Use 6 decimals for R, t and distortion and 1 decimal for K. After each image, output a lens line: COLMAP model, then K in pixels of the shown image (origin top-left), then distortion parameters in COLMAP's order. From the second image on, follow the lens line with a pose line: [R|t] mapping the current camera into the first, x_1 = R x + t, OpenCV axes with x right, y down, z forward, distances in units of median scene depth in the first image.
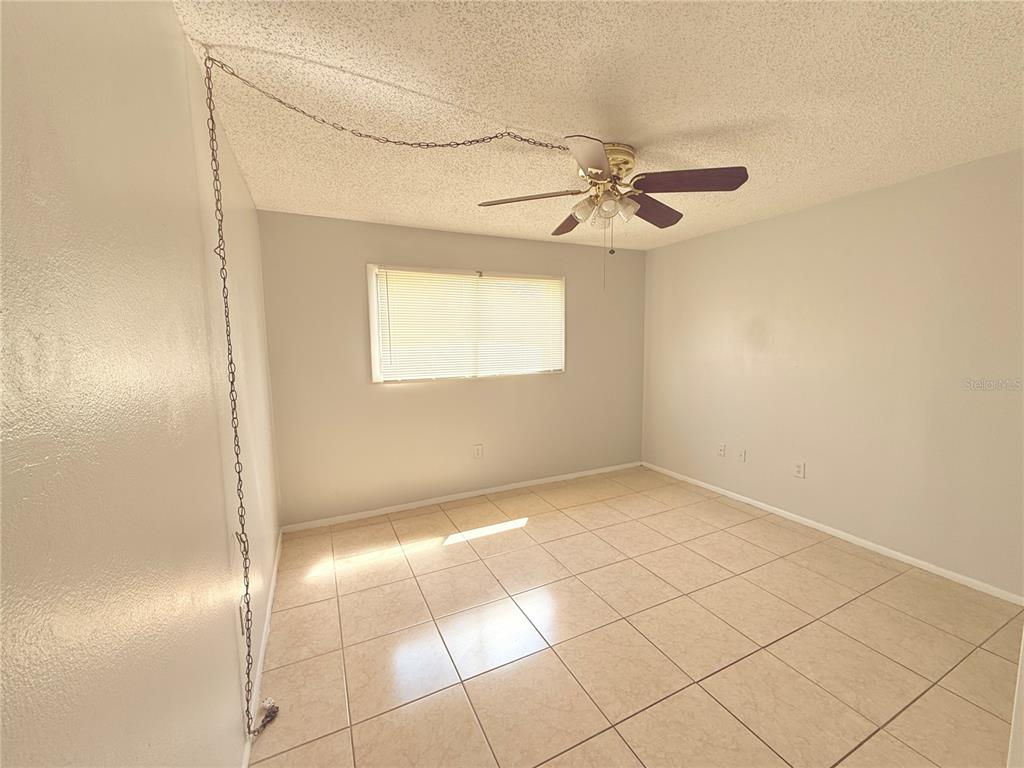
lens RADIAL K [[407.9, 0, 512.0], [0, 407.9, 379.8], [0, 0, 1]] dist [-0.001832, -0.000399]
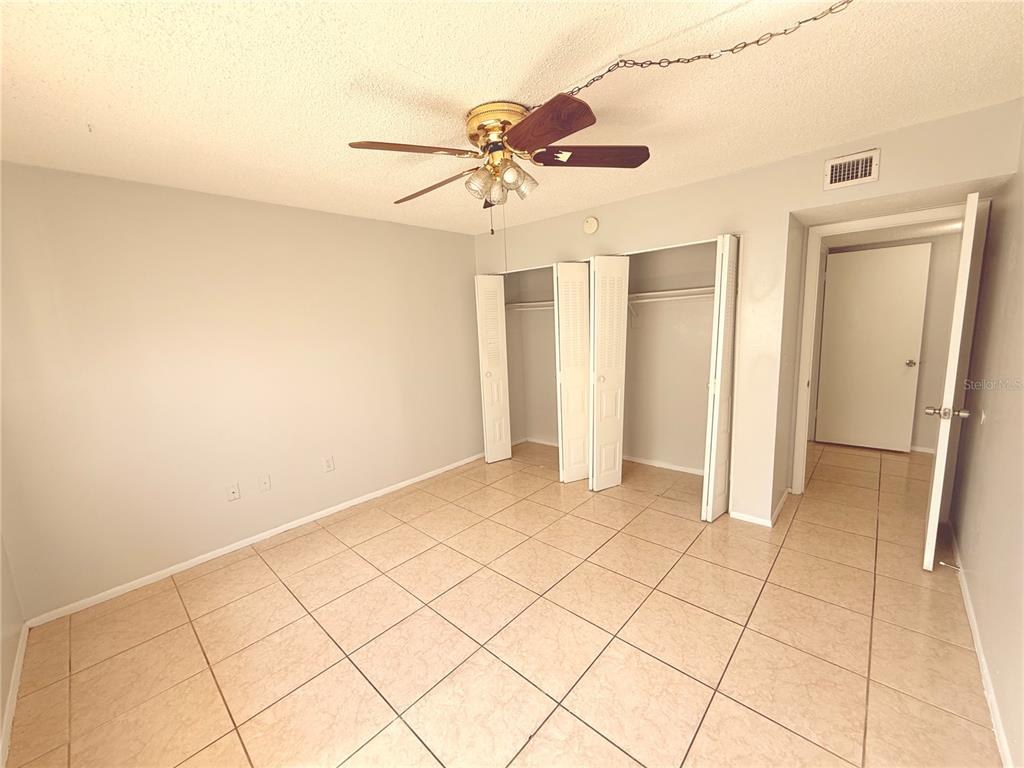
lens RADIAL K [[407.9, 0, 508.4], [0, 407.9, 383.2], [0, 0, 1]] dist [-0.001832, -0.000399]
pose [[-0.355100, -0.112164, 0.928075, -0.418796], [0.148178, 0.973472, 0.174346, -0.098476], [-0.923010, 0.199430, -0.329060, 0.907430]]
